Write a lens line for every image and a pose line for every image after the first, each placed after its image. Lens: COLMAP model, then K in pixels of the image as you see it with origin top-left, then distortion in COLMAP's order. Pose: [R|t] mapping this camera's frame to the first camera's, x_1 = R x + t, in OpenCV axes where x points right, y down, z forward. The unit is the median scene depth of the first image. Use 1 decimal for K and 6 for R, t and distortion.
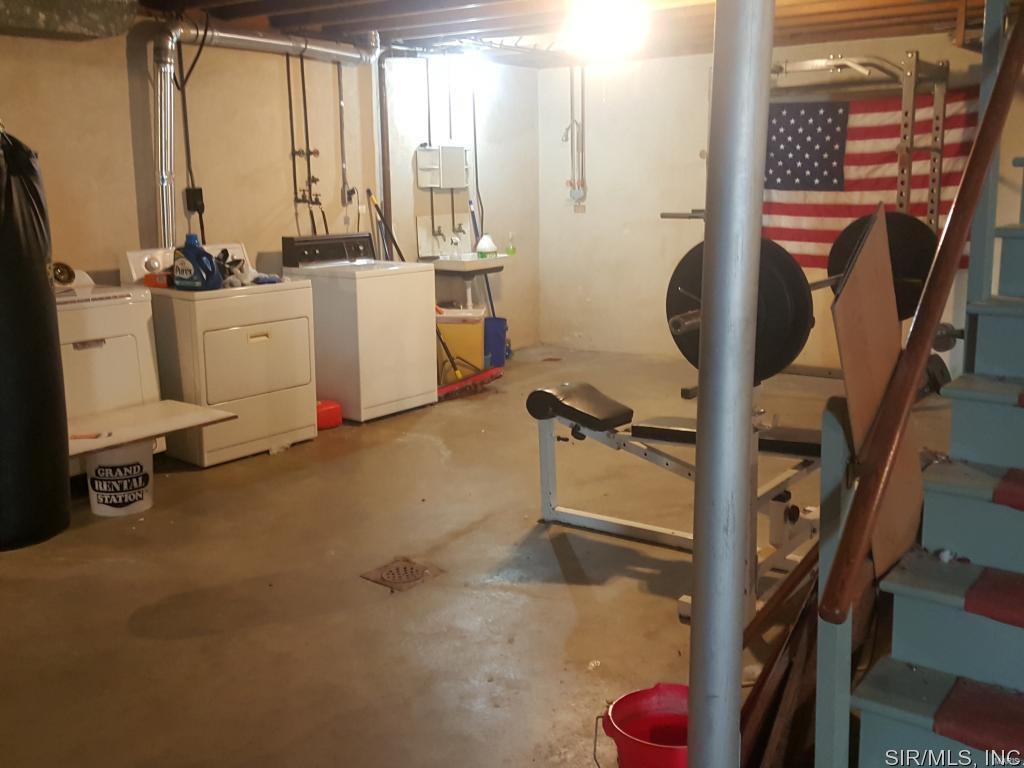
lens RADIAL K [[1020.1, 0, 512.0], [0, 1020.1, 384.0], [0, 0, 1]] dist [0.164360, -0.285124]
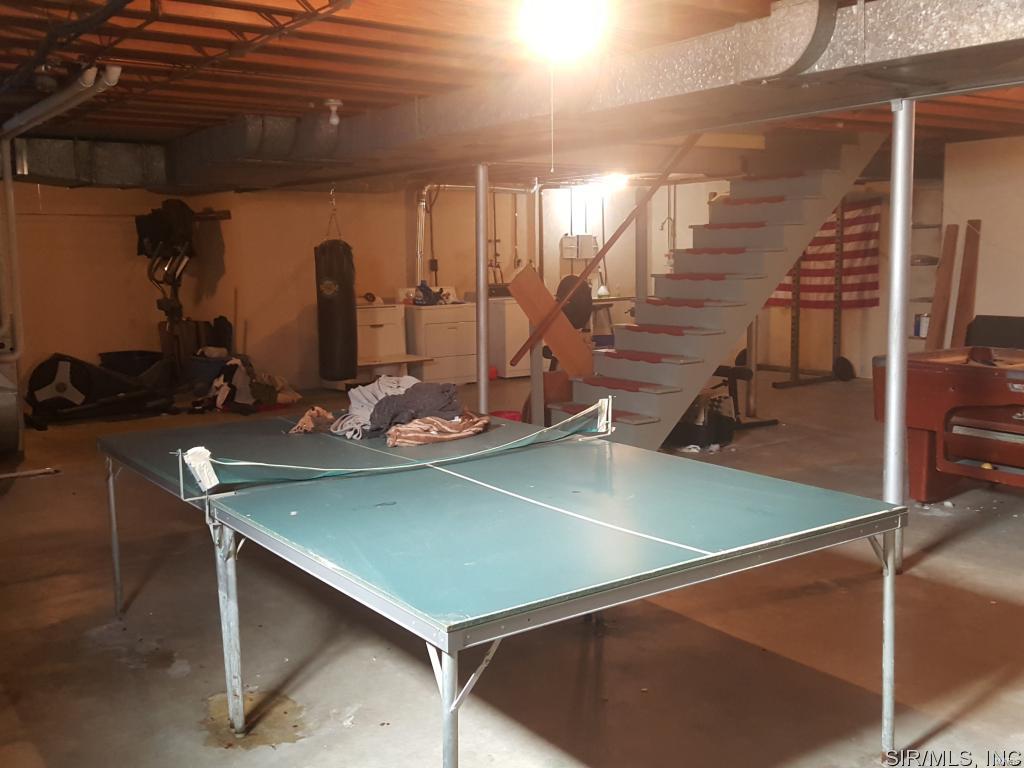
lens RADIAL K [[1020.1, 0, 512.0], [0, 1020.1, 384.0], [0, 0, 1]] dist [0.164360, -0.285124]
pose [[0.955195, 0.039540, -0.293323, 0.437118], [-0.058267, 0.996764, -0.055379, 0.156138], [0.290184, 0.069989, 0.954408, -0.851534]]
